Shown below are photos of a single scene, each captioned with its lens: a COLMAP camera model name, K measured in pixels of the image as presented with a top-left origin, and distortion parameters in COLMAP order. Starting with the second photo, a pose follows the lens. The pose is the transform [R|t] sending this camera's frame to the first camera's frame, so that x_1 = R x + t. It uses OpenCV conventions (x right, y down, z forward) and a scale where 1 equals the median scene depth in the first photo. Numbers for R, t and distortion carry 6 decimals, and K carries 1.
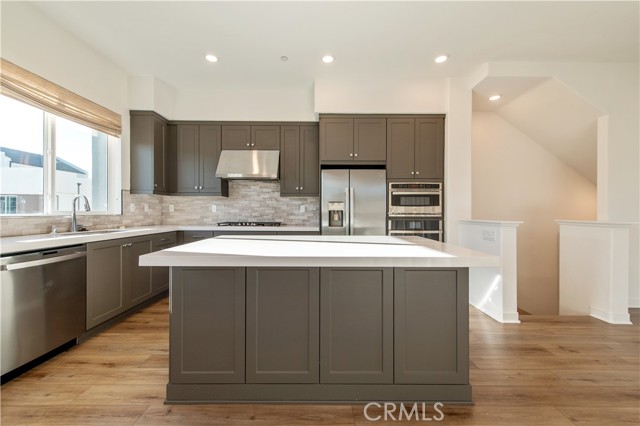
lens RADIAL K [[251.2, 0, 316.9], [0, 251.2, 213.2], [0, 0, 1]] dist [0.012660, -0.002254]
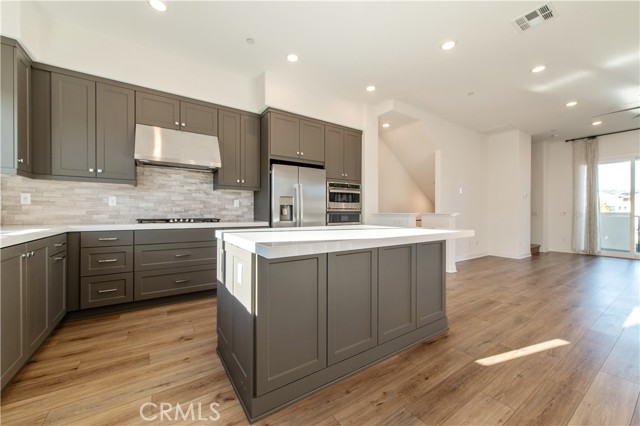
lens RADIAL K [[251.2, 0, 314.2], [0, 251.2, 212.5], [0, 0, 1]] dist [0.012660, -0.002254]
pose [[0.831182, -0.002674, 0.555993, -0.396605], [0.002488, 0.999996, 0.001090, 0.018550], [-0.555994, 0.000478, 0.831186, 0.076585]]
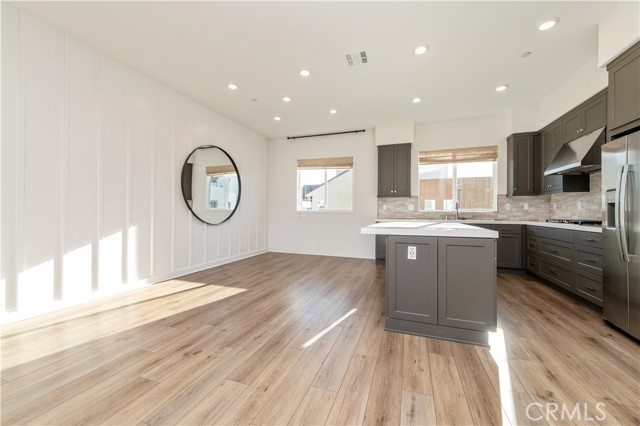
lens RADIAL K [[251.2, 0, 323.4], [0, 251.2, 212.0], [0, 0, 1]] dist [0.012660, -0.002254]
pose [[-0.320373, -0.007585, -0.947261, 0.937900], [-0.010450, 0.999935, -0.004472, 0.024787], [0.947234, 0.008466, -0.320431, 0.489375]]
